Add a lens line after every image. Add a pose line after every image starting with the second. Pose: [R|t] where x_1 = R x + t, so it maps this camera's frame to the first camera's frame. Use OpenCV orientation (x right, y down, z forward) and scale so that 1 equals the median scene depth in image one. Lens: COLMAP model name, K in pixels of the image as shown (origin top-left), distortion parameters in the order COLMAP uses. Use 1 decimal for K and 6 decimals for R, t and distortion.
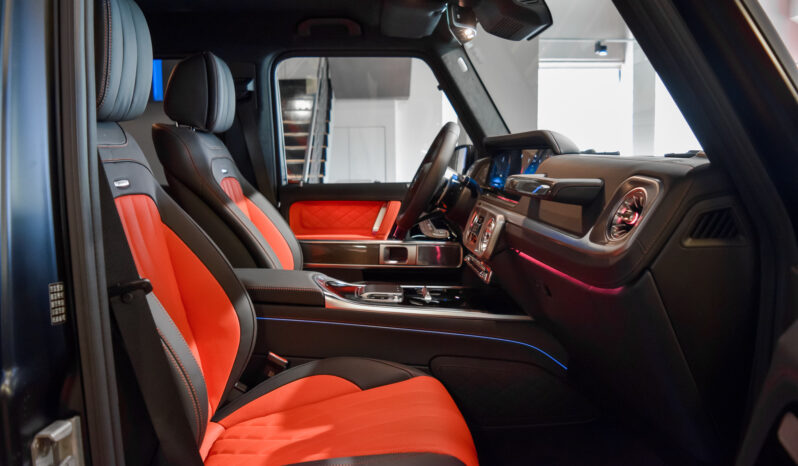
lens RADIAL K [[675.4, 0, 399.0], [0, 675.4, 233.0], [0, 0, 1]] dist [-0.053845, -0.001441]
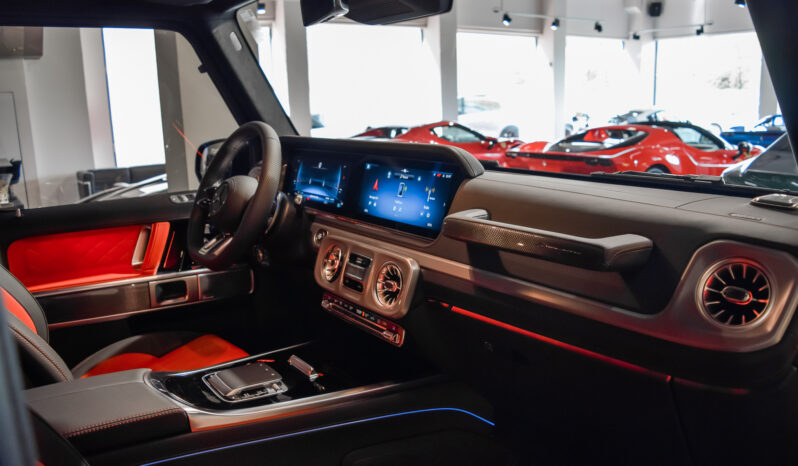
lens RADIAL K [[646.8, 0, 399.0], [0, 646.8, 233.0], [0, 0, 1]] dist [0.007137, -0.223562]
pose [[0.837378, -0.125871, 0.531934, -0.170640], [0.080422, 0.990906, 0.107877, -0.092446], [-0.540676, -0.047555, 0.839886, 0.249715]]
